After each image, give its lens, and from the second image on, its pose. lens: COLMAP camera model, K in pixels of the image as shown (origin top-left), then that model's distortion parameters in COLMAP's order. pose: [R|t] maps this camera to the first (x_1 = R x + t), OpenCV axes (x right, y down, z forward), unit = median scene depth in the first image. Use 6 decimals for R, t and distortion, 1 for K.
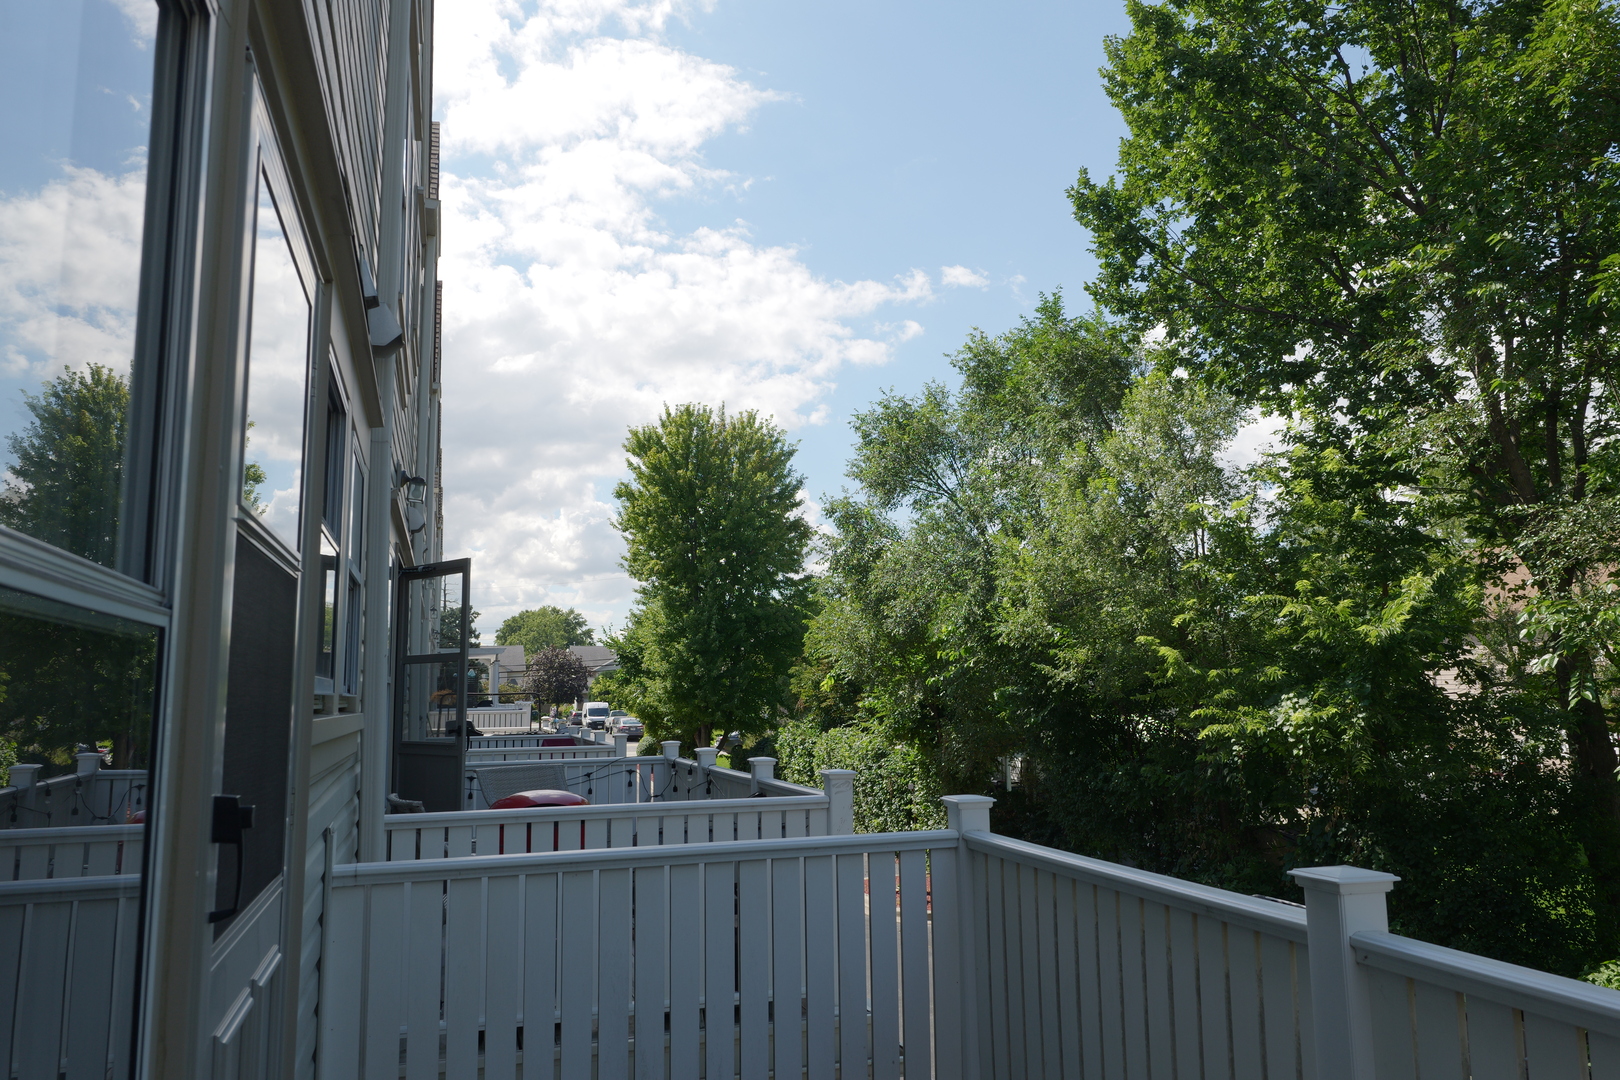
lens RADIAL K [[1141.9, 0, 810.0], [0, 1141.9, 540.0], [0, 0, 1]] dist [0.001062, -0.000829]
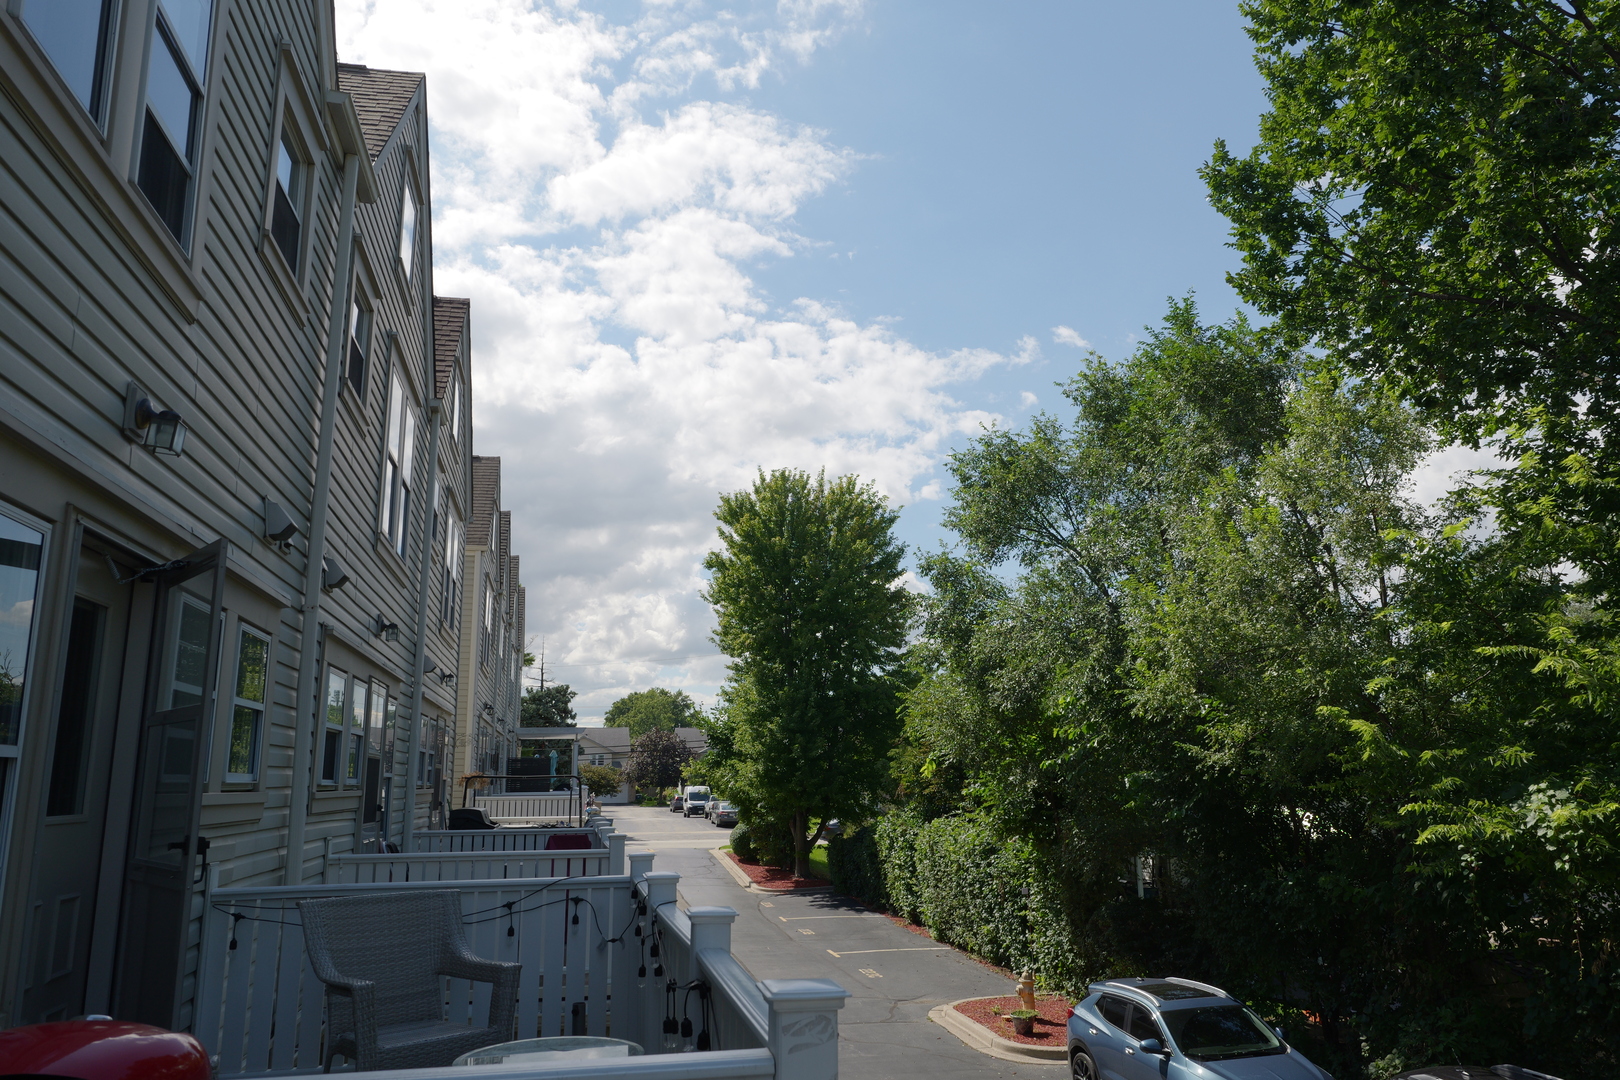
lens RADIAL K [[1150.9, 0, 815.5], [0, 1150.9, 550.8], [0, 0, 1]] dist [-0.005762, 0.003615]
pose [[0.995739, -0.012246, -0.091401, 0.014709], [0.006639, 0.998091, -0.061403, 0.015788], [0.091978, 0.060535, 0.993919, 0.122689]]
